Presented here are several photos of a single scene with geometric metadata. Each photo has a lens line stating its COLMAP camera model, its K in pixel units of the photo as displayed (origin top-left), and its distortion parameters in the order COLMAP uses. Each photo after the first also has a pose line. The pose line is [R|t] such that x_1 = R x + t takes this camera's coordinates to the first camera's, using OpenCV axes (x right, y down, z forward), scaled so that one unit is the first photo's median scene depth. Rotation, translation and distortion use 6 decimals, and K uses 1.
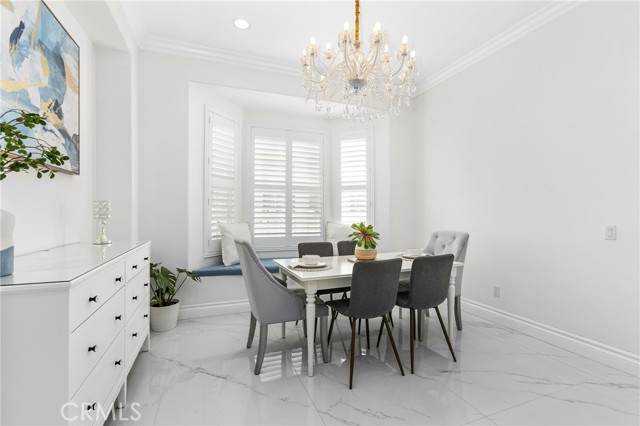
lens RADIAL K [[285.6, 0, 320.0], [0, 285.6, 213.0], [0, 0, 1]] dist [-0.032389, -0.000072]
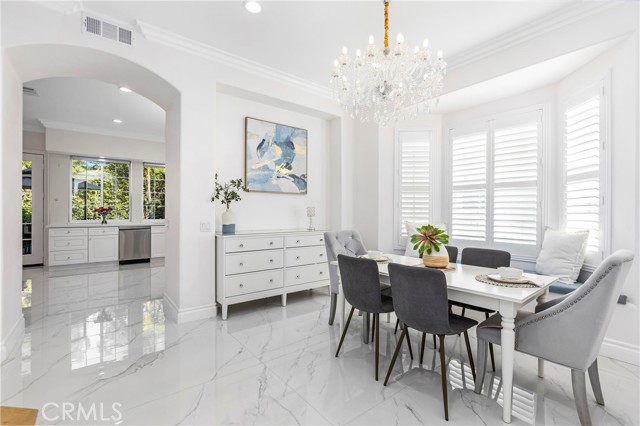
lens RADIAL K [[285.6, 0, 320.0], [0, 285.6, 213.0], [0, 0, 1]] dist [-0.032389, -0.000072]
pose [[0.288103, 0.003821, -0.957592, 0.601907], [-0.008057, 0.999966, 0.001566, -0.002192], [0.957566, 0.007264, 0.288124, 0.265788]]
